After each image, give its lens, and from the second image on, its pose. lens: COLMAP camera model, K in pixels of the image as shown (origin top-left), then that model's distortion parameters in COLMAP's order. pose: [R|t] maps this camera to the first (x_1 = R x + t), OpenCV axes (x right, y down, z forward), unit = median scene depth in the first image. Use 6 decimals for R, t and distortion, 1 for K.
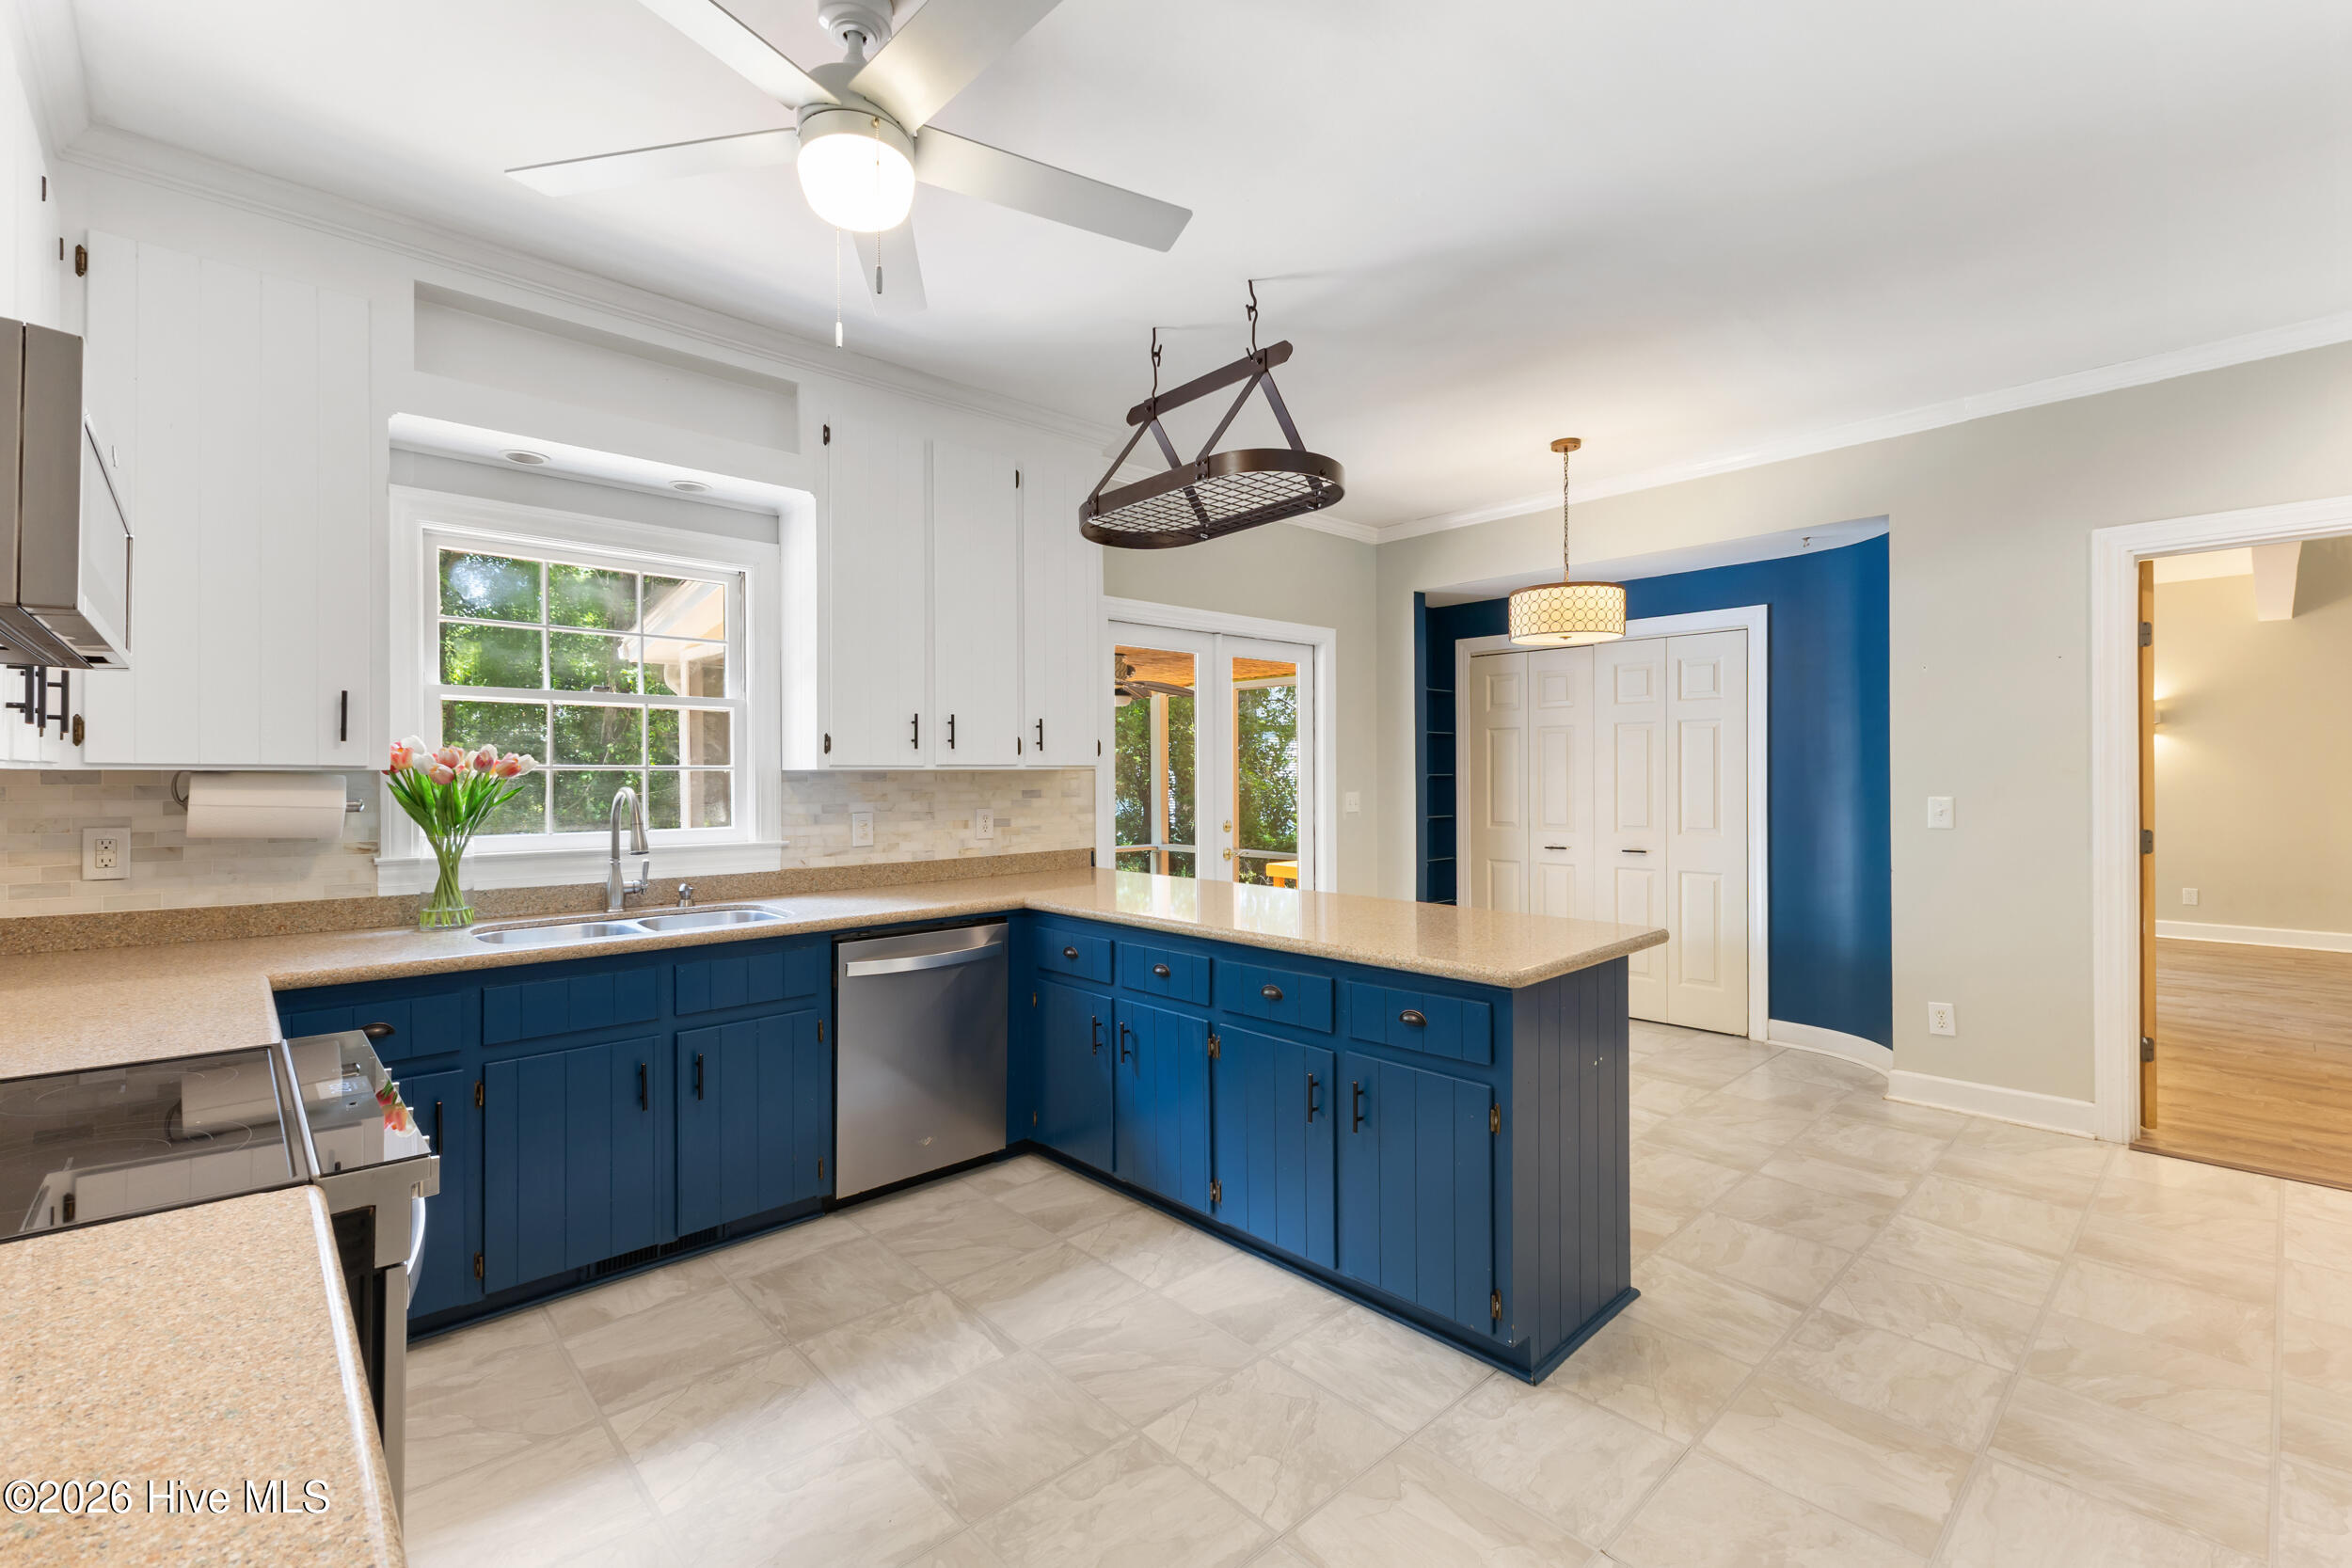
lens RADIAL K [[1014.7, 0, 1178.7], [0, 1014.7, 774.7], [0, 0, 1]] dist [0.007818, -0.000021]
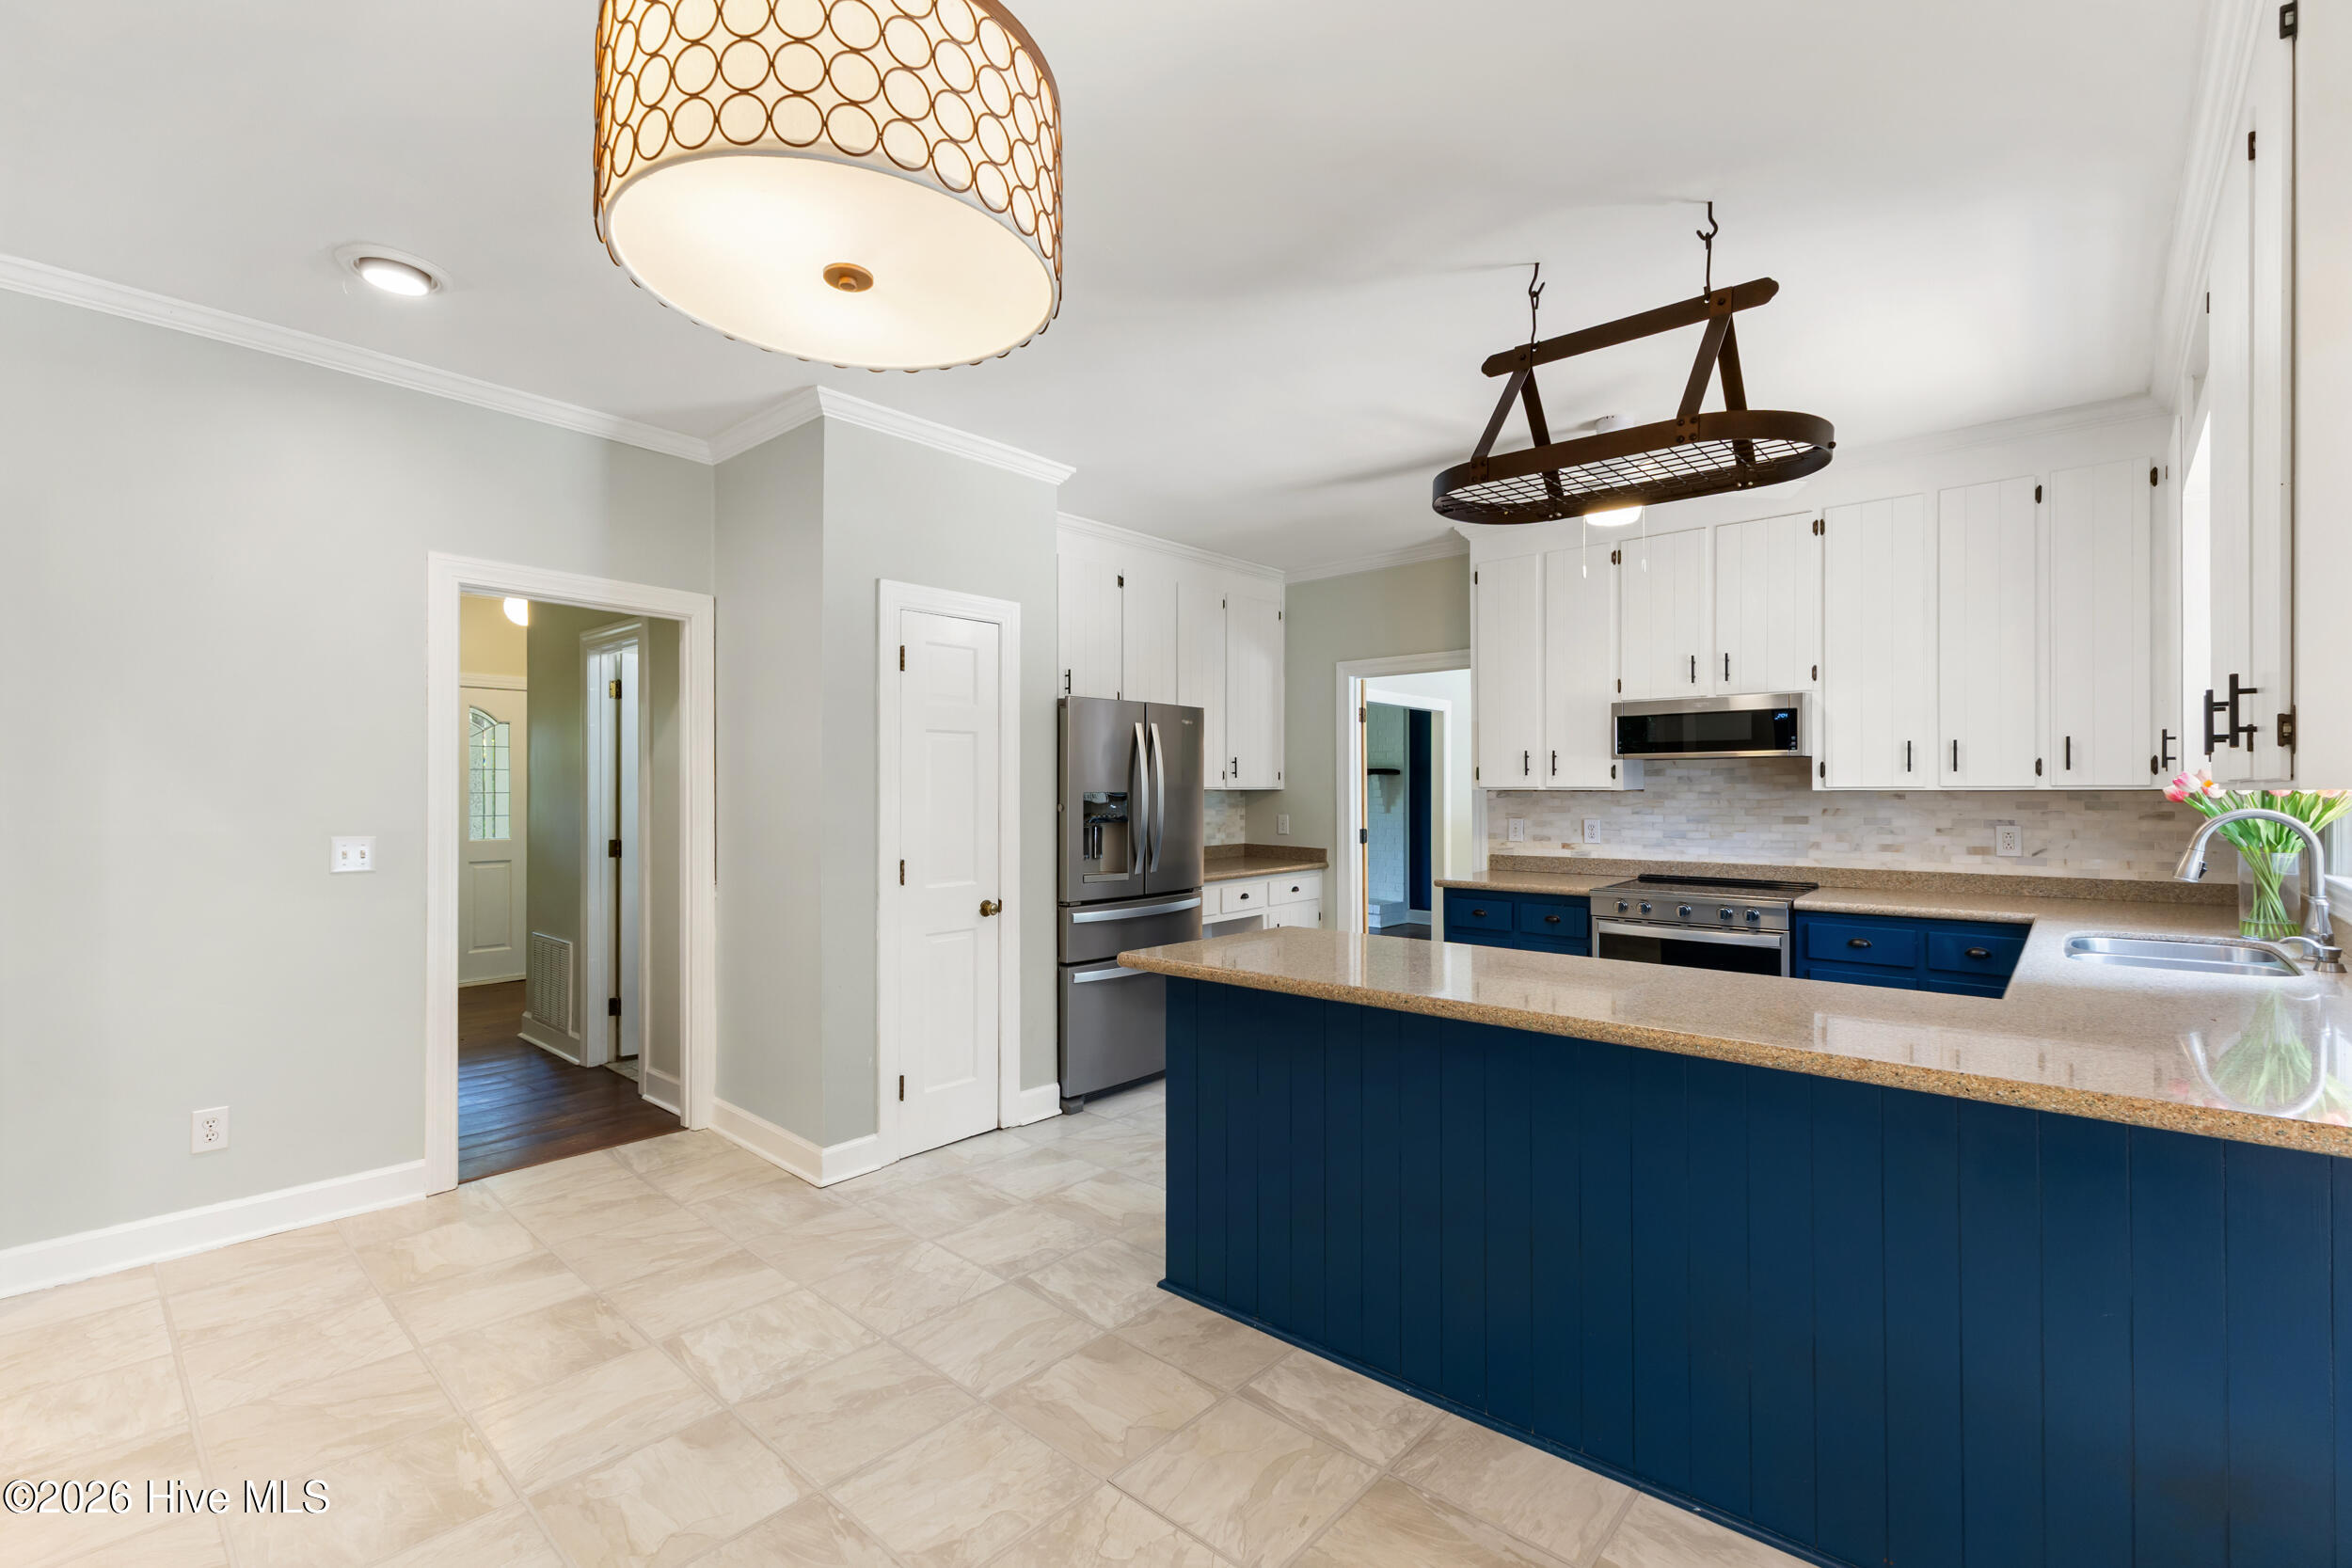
lens RADIAL K [[1014.7, 0, 1167.8], [0, 1014.7, 788.8], [0, 0, 1]] dist [0.007818, -0.000021]
pose [[-0.996203, 0.005612, -0.086881, 0.381562], [0.005600, 0.999984, 0.000381, -0.010181], [0.086882, -0.000107, -0.996219, 1.483050]]
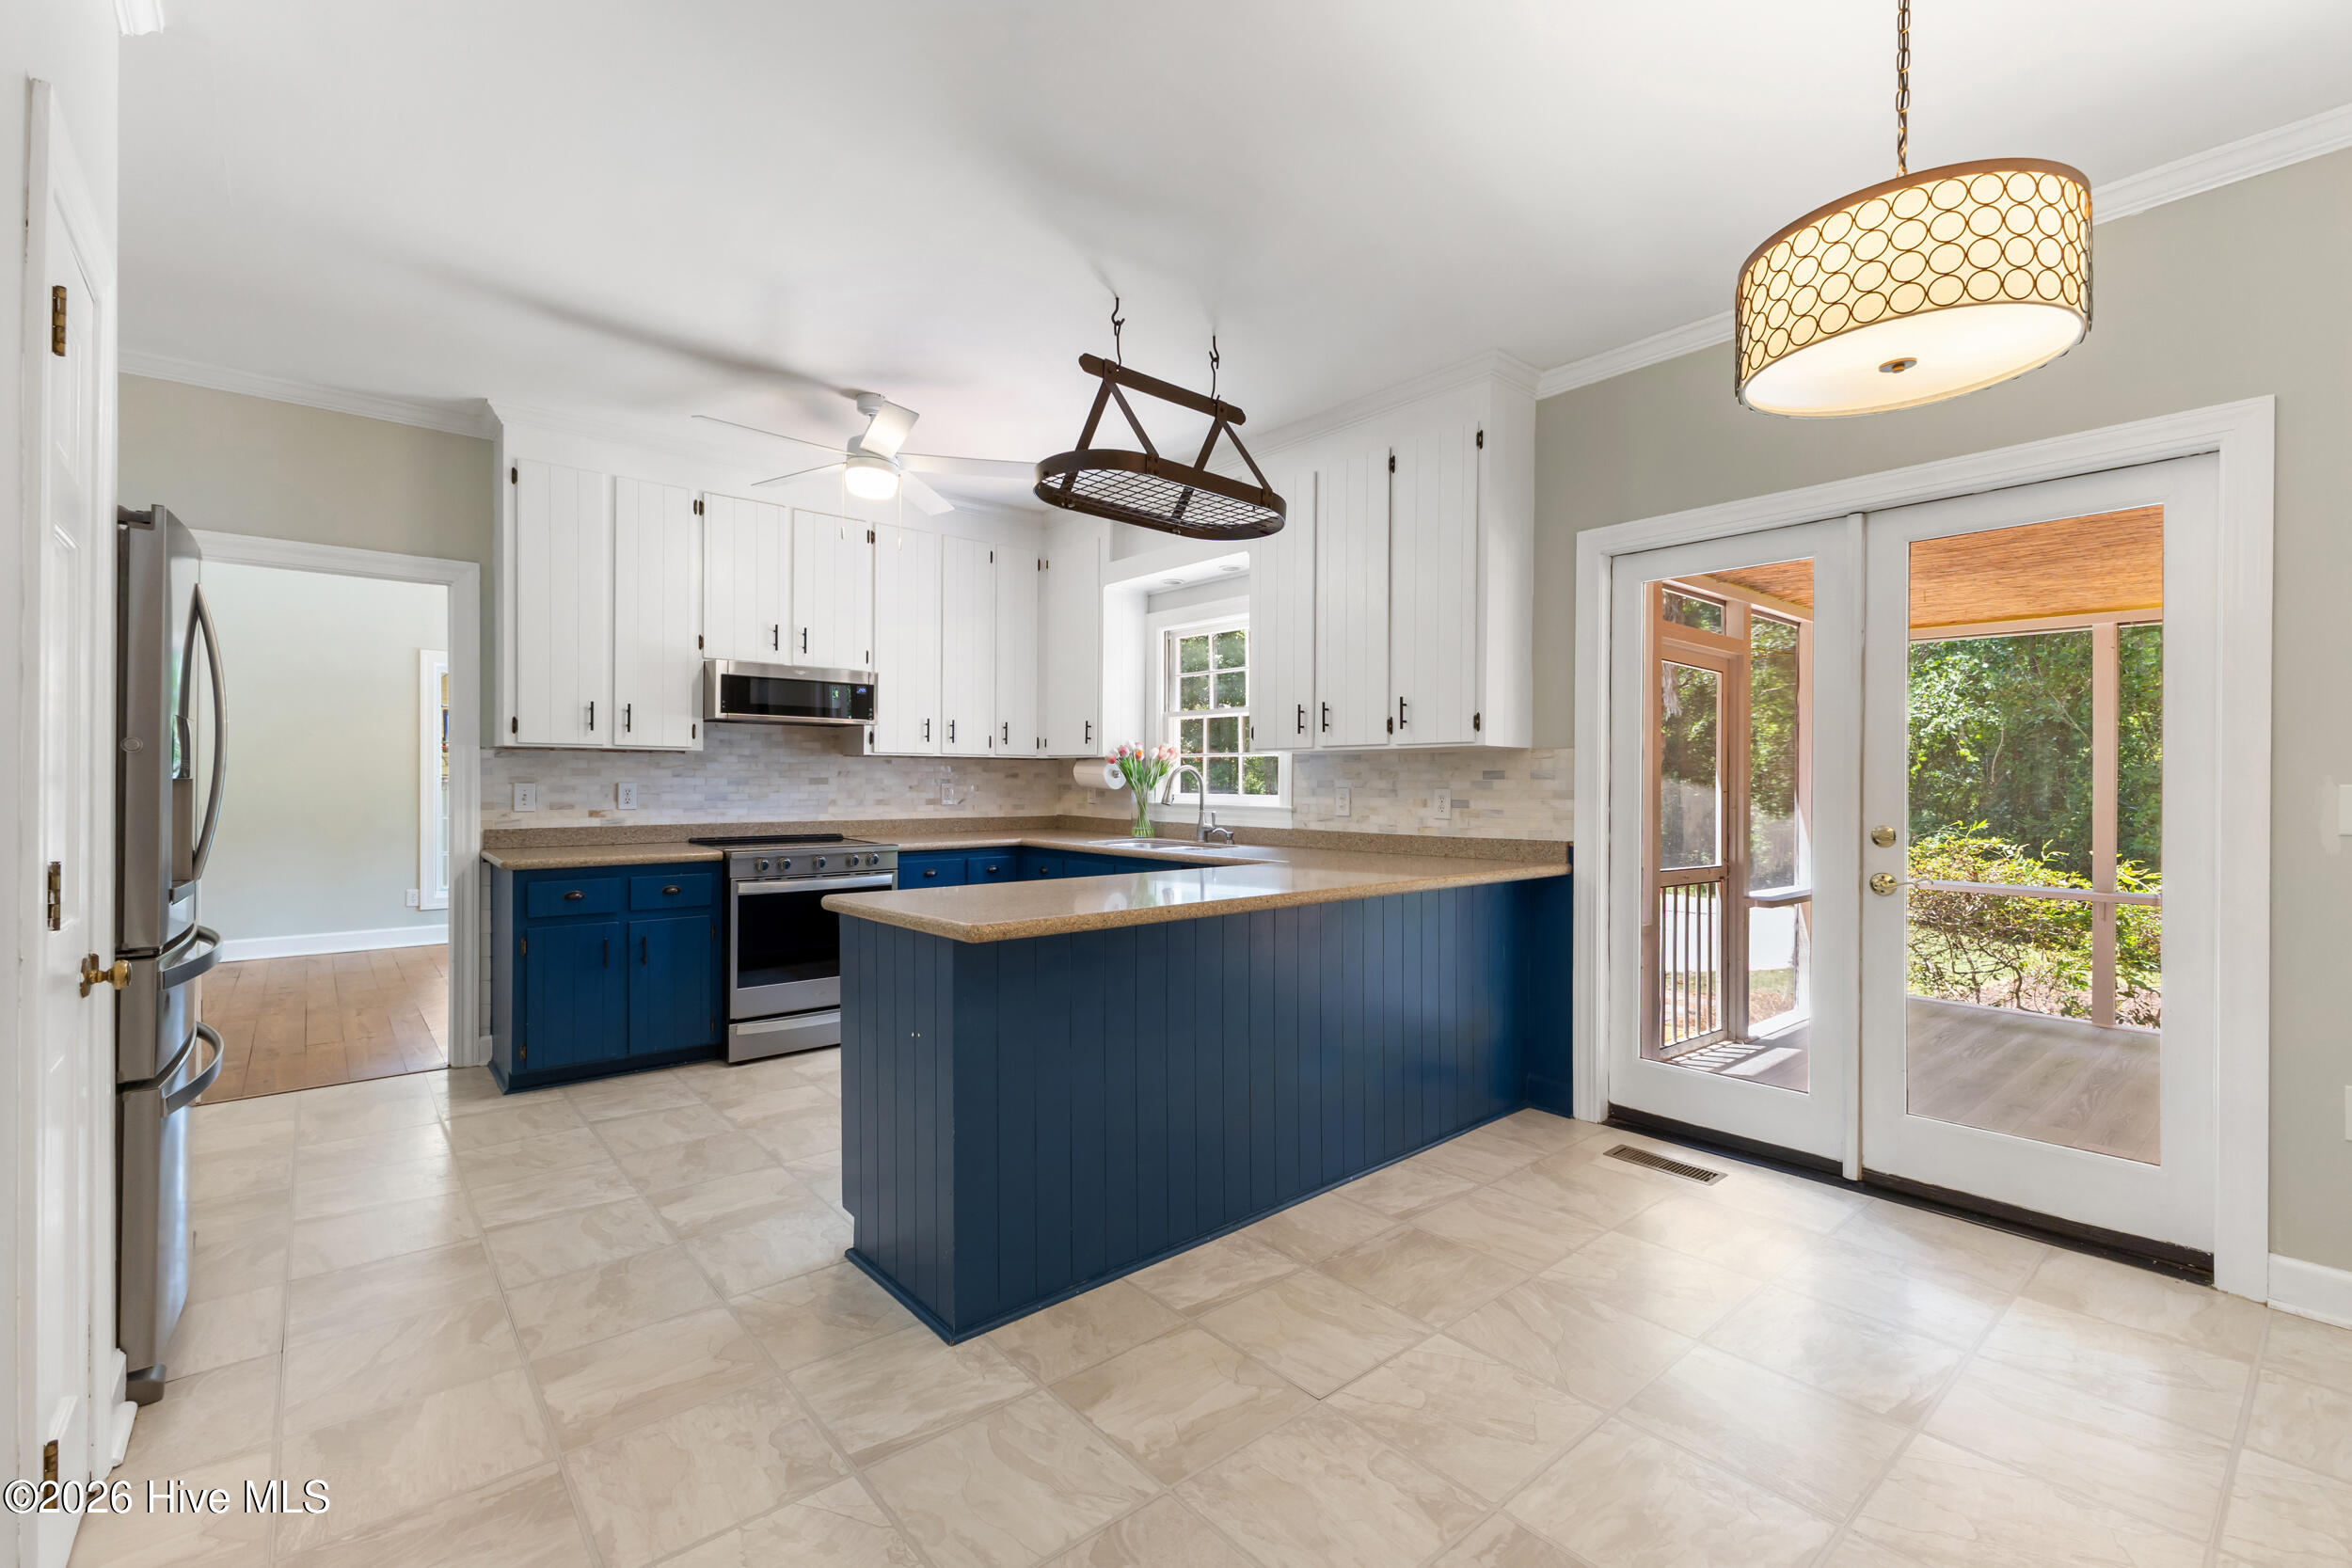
lens RADIAL K [[1014.7, 0, 1180.1], [0, 1014.7, 784.4], [0, 0, 1]] dist [0.007818, -0.000021]
pose [[-0.043870, 0.004992, -0.999025, 0.921670], [-0.004659, 0.999976, 0.005201, 0.028103], [0.999026, 0.004883, -0.043846, 0.877676]]
